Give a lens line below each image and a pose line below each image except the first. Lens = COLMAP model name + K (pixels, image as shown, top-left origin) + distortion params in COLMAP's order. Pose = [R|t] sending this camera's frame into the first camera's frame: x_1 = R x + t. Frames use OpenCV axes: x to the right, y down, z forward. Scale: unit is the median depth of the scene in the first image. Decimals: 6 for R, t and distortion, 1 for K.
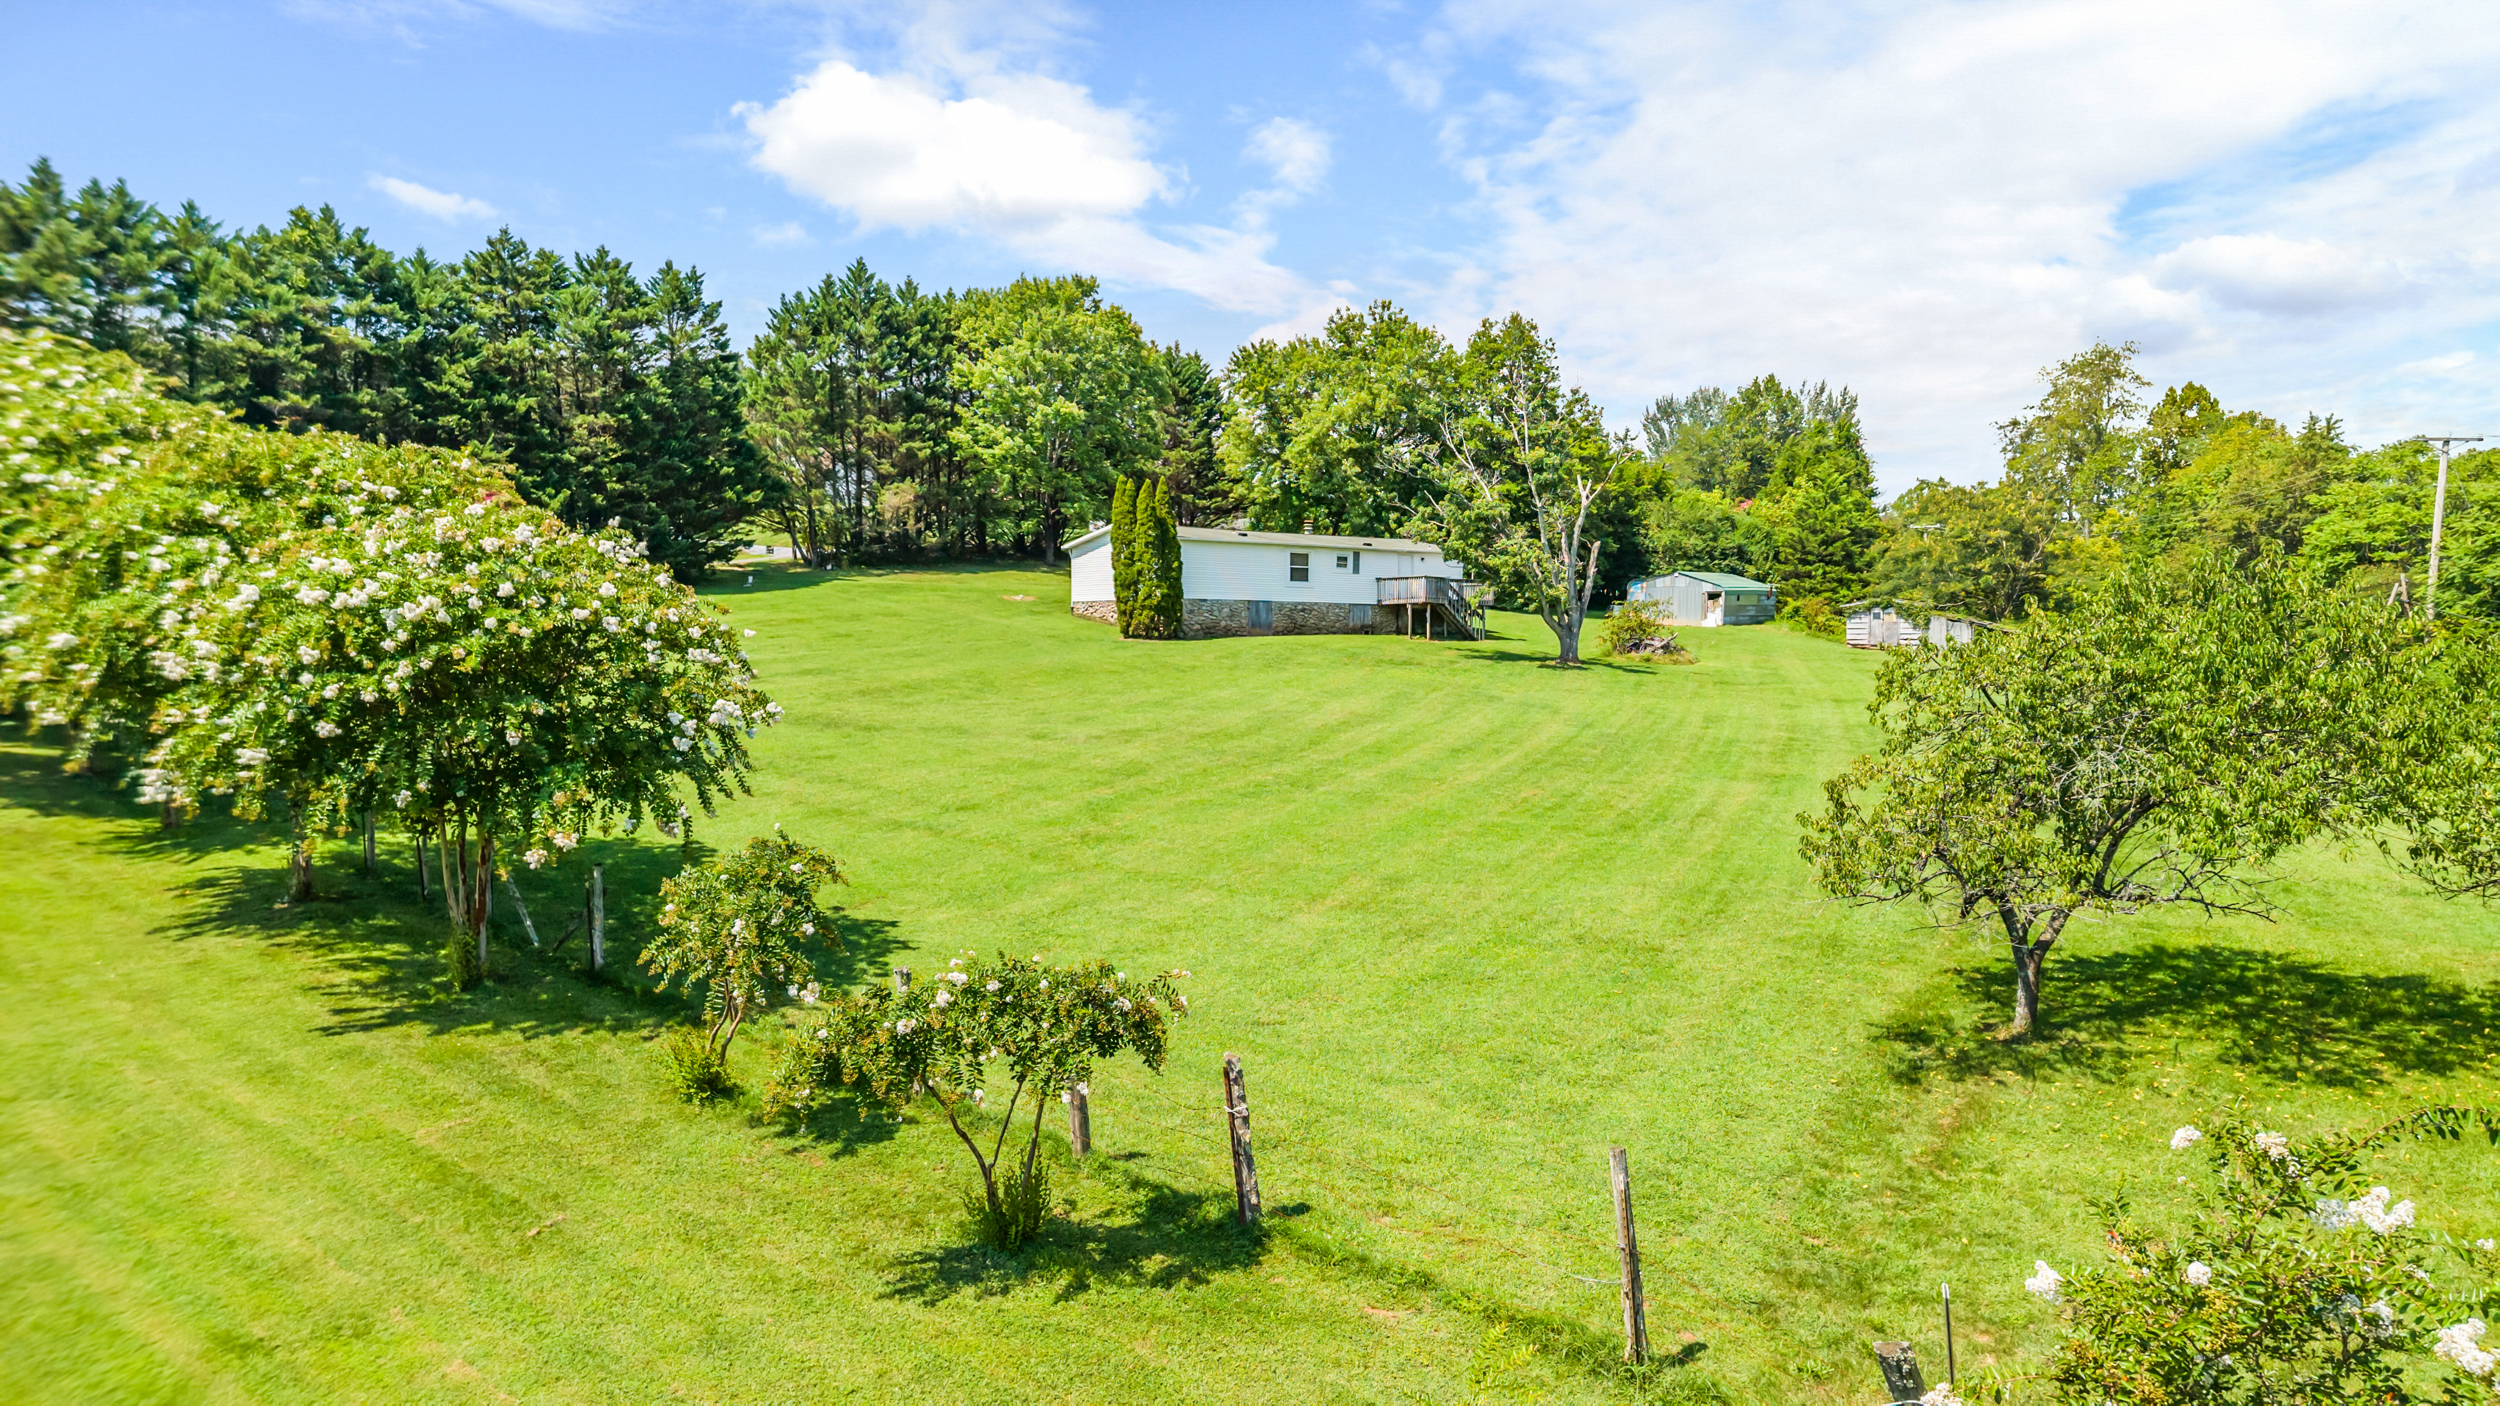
lens RADIAL K [[1608.4, 0, 1250.0], [0, 1608.4, 703.0], [0, 0, 1]] dist [0.037139, -0.000566]
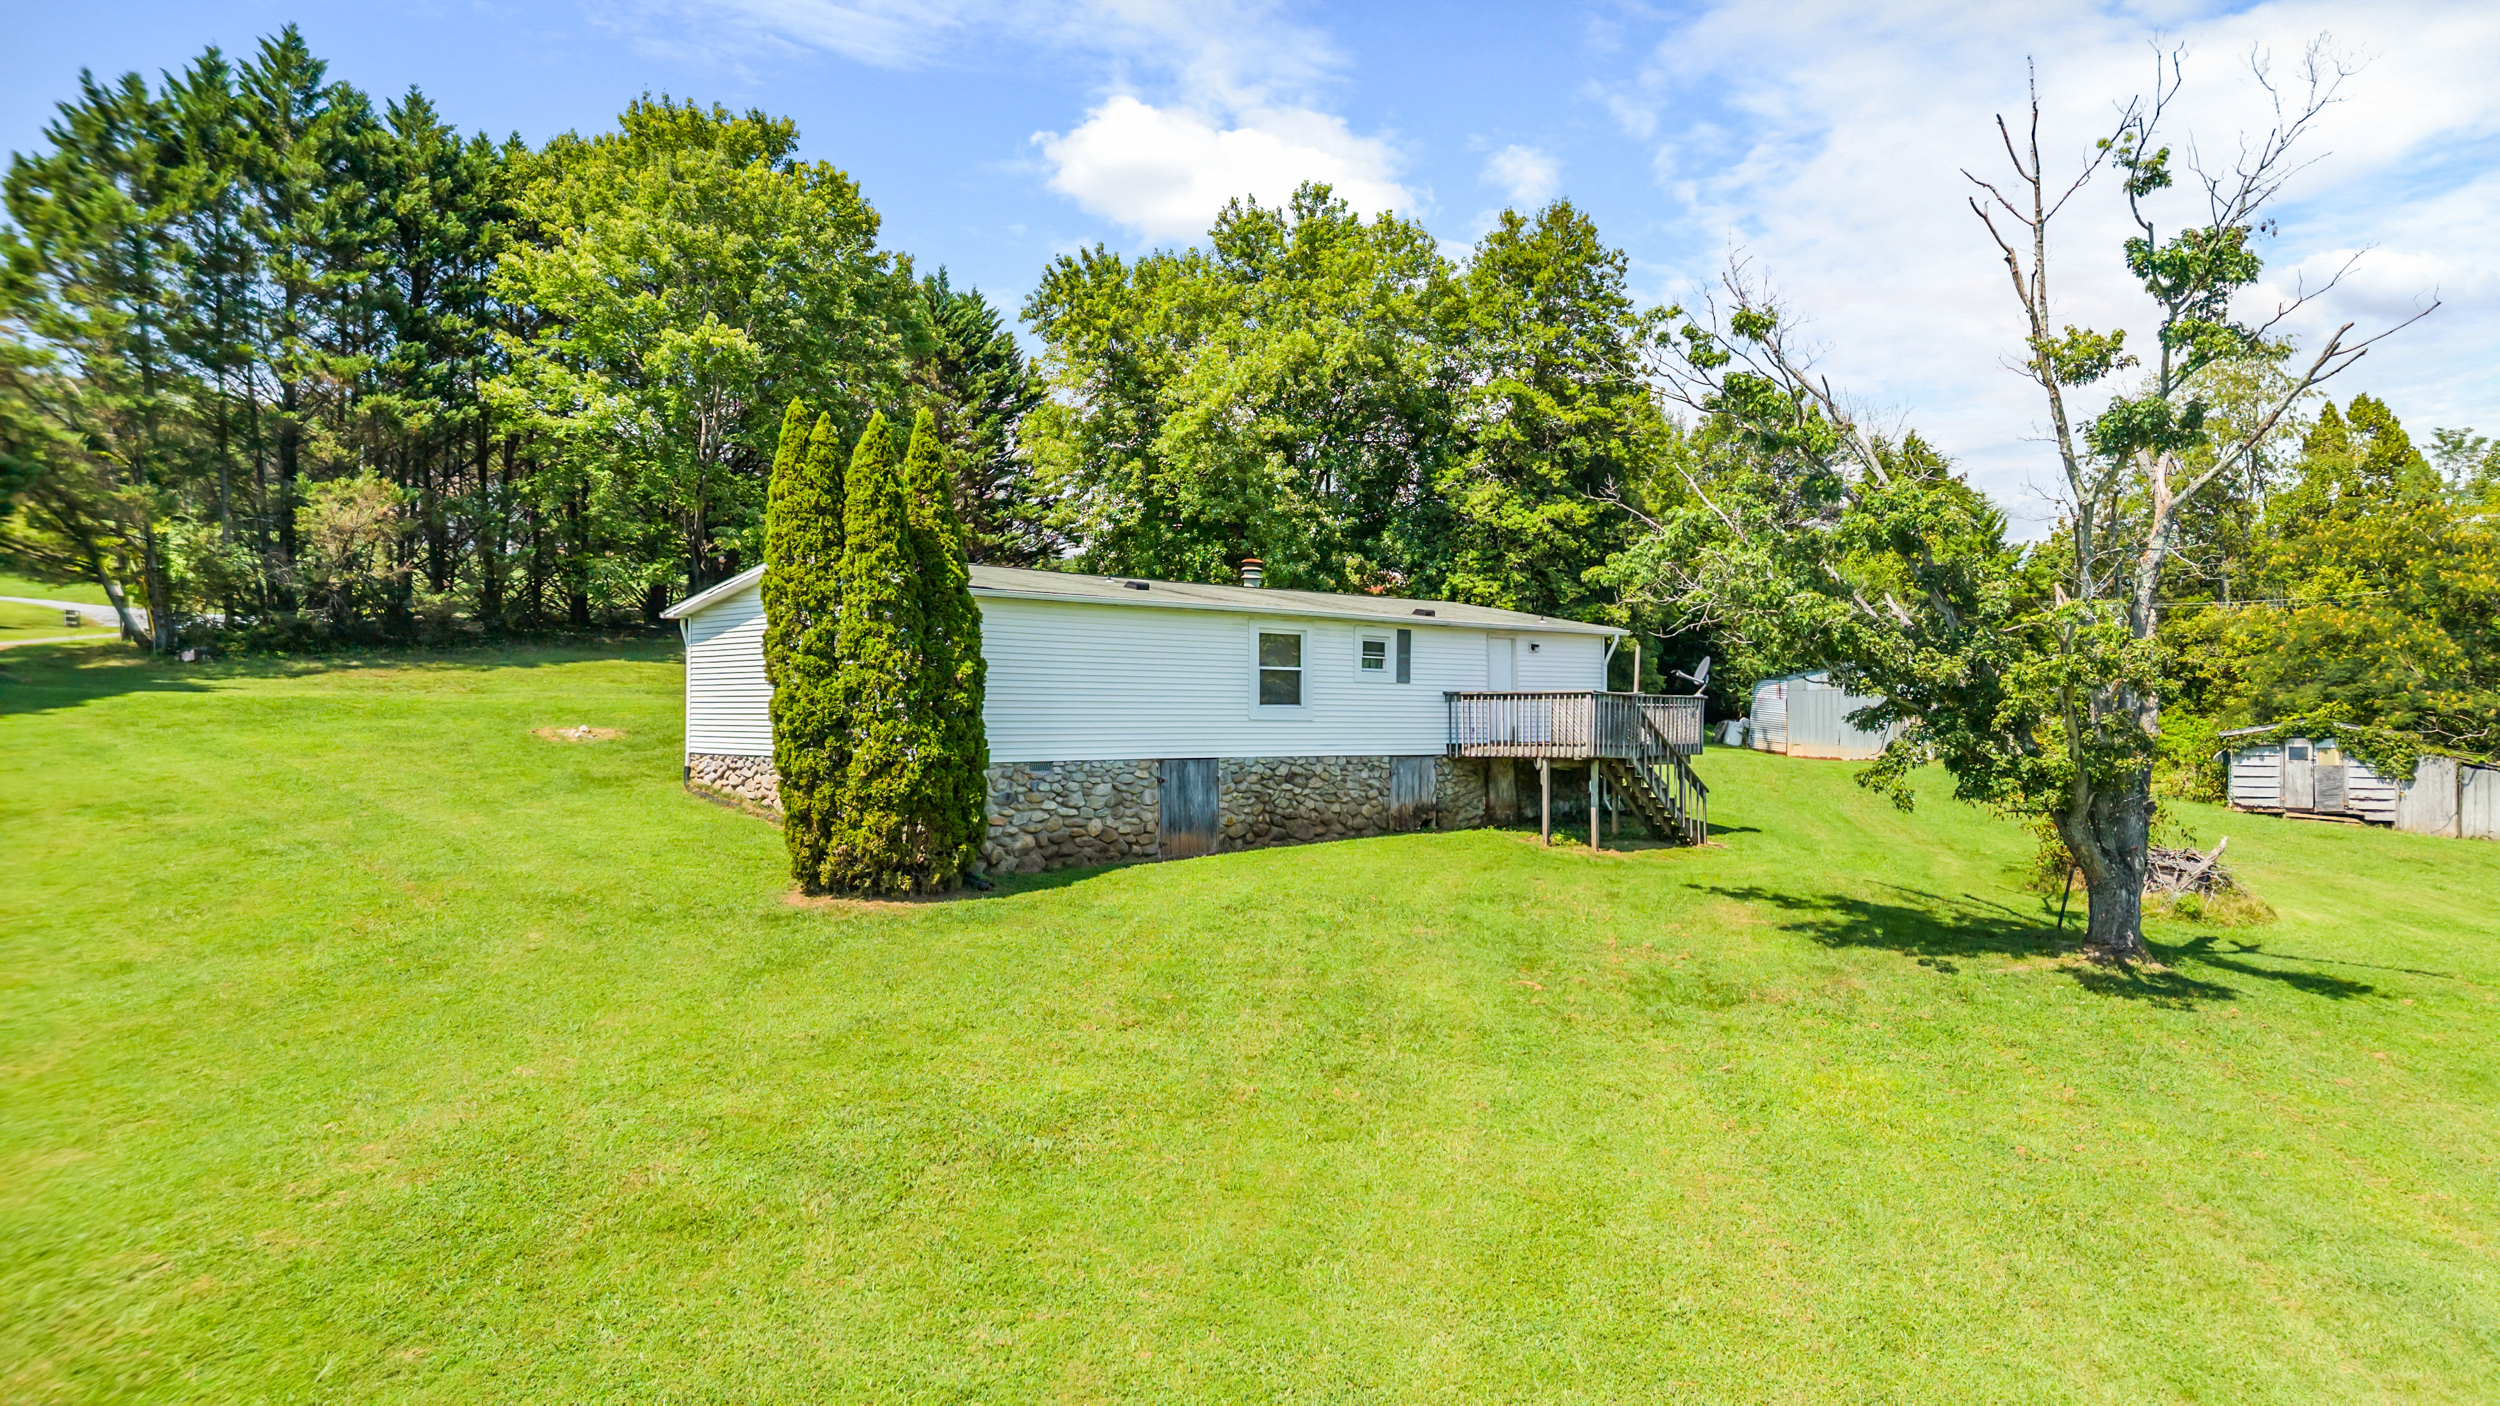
lens RADIAL K [[1650.9, 0, 1250.0], [0, 1650.9, 703.0], [0, 0, 1]] dist [0.008431, -0.000741]
pose [[0.989347, -0.002804, 0.145551, -0.026342], [0.009147, 0.999036, -0.042933, -0.044626], [-0.145290, 0.043807, 0.988419, 0.456768]]
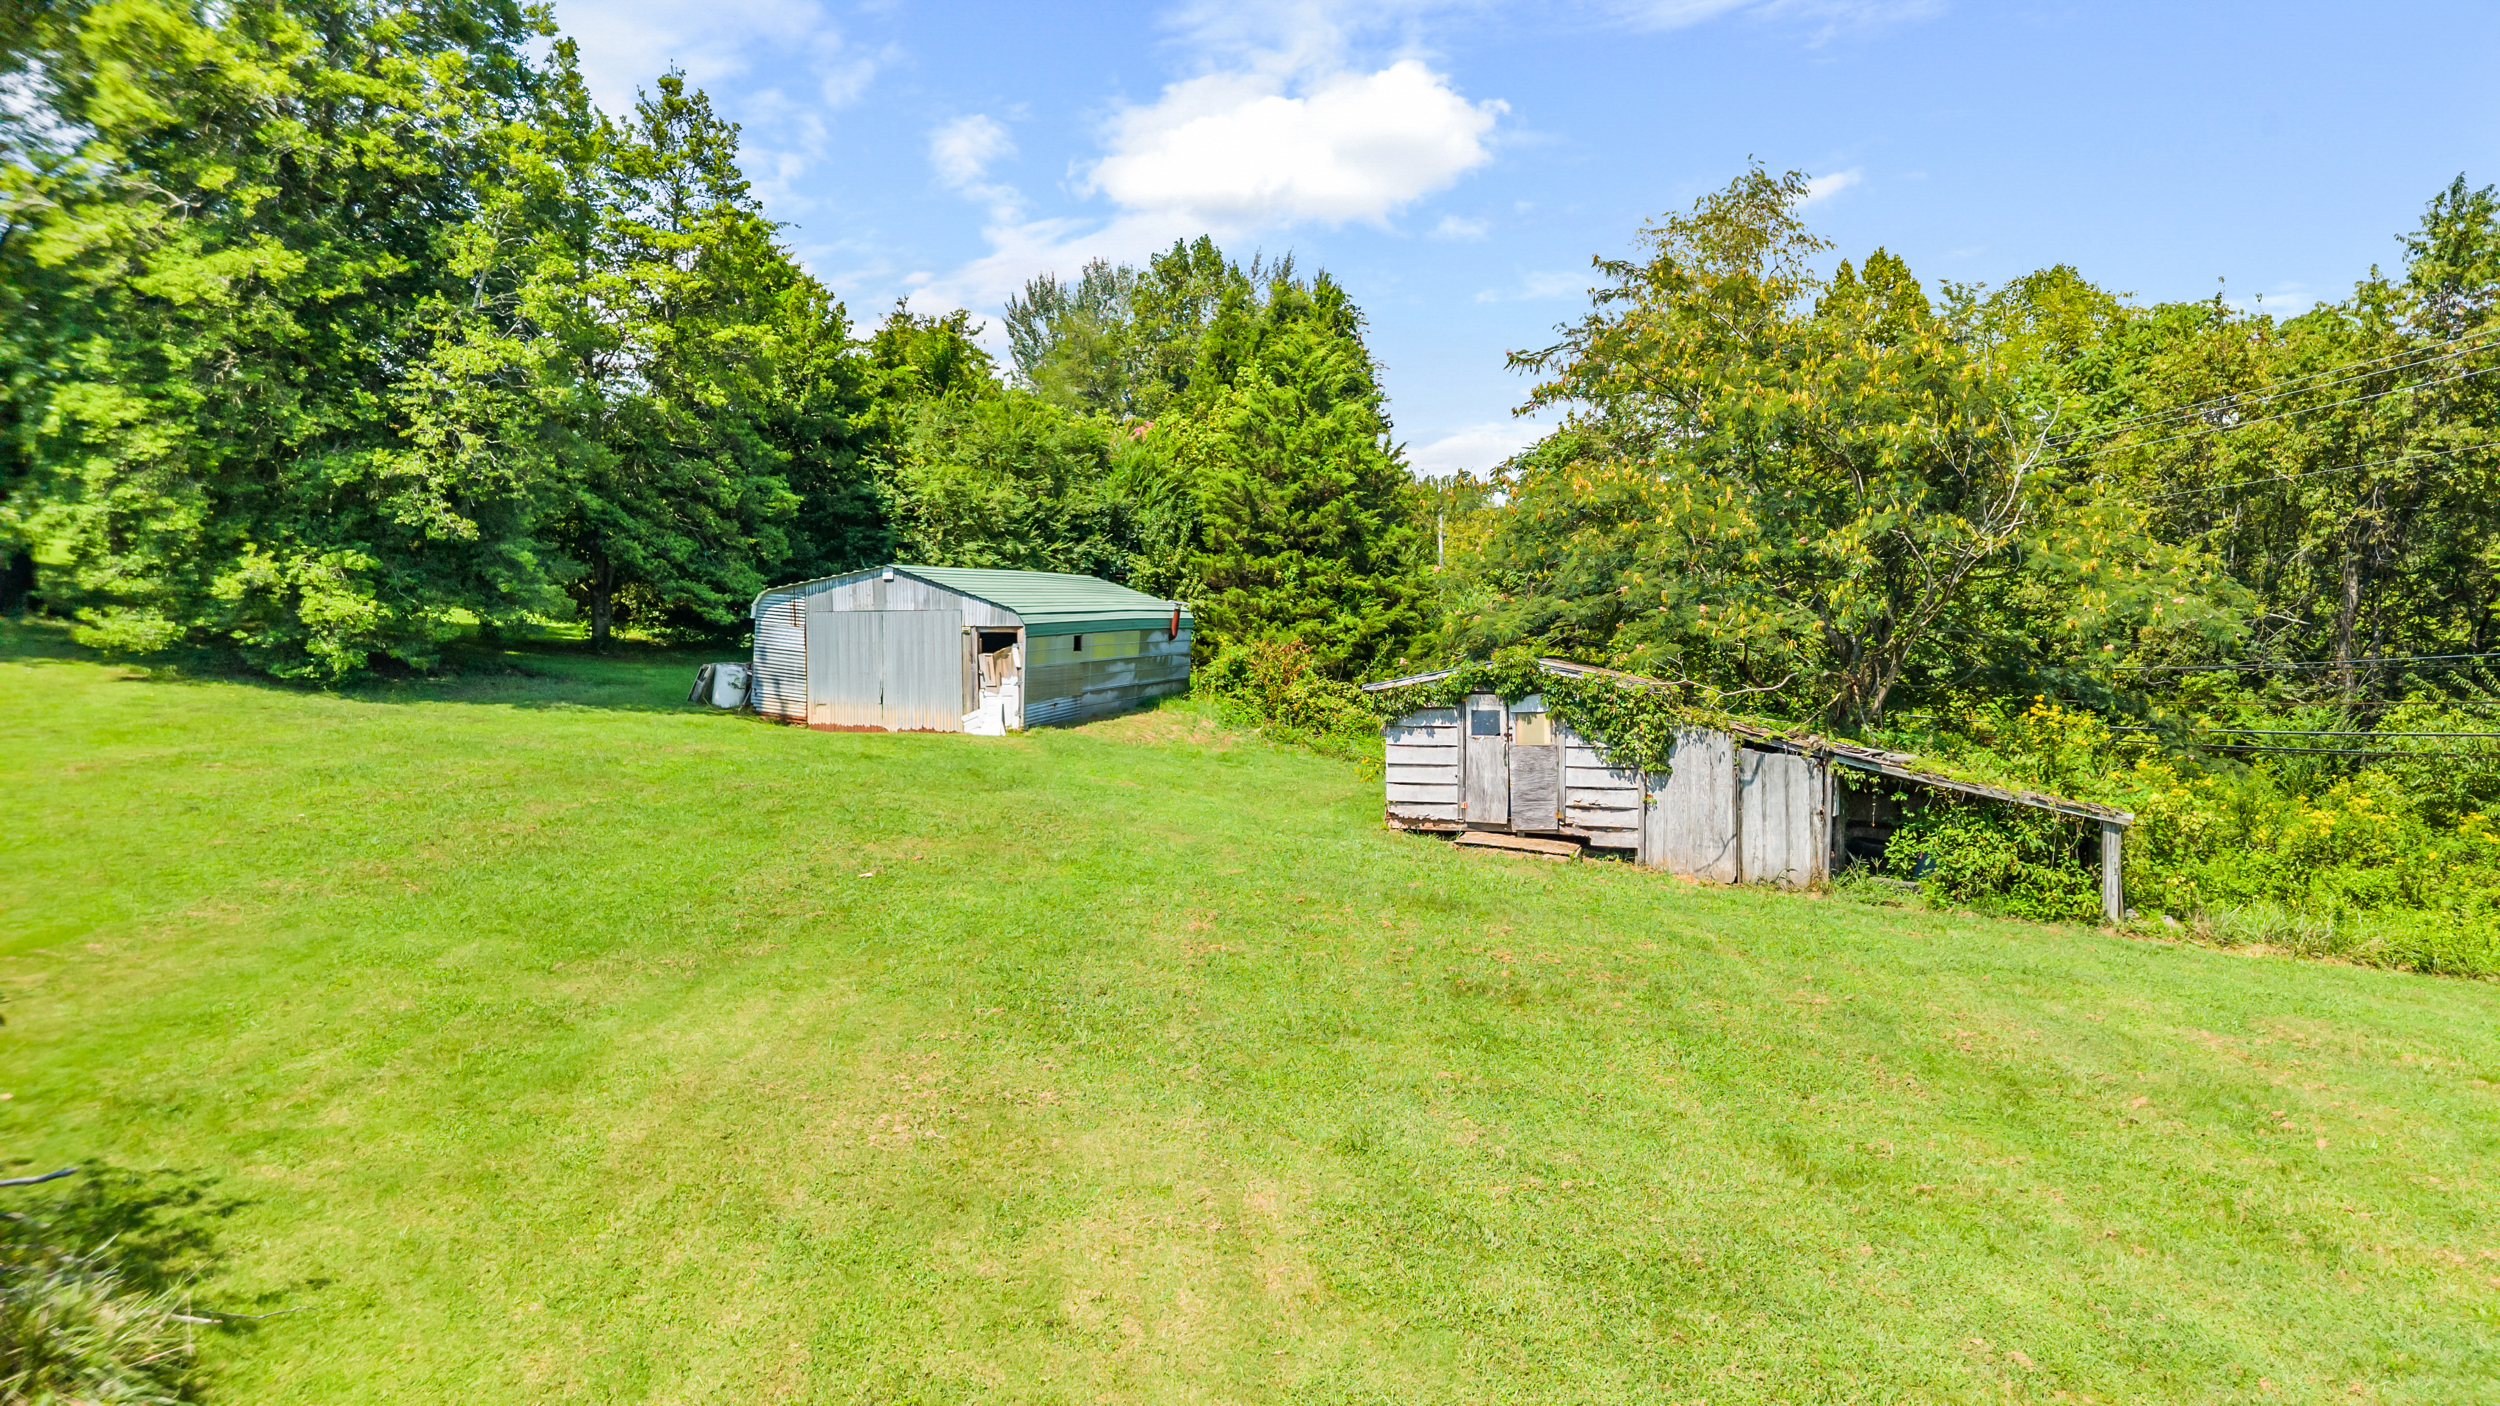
lens RADIAL K [[1645.2, 0, 1250.0], [0, 1645.2, 703.0], [0, 0, 1]] dist [0.088777, -0.001013]
pose [[0.950834, -0.018228, 0.309164, 0.229598], [0.019265, 0.999814, -0.000304, -0.051573], [-0.309101, 0.006245, 0.951009, 0.654483]]
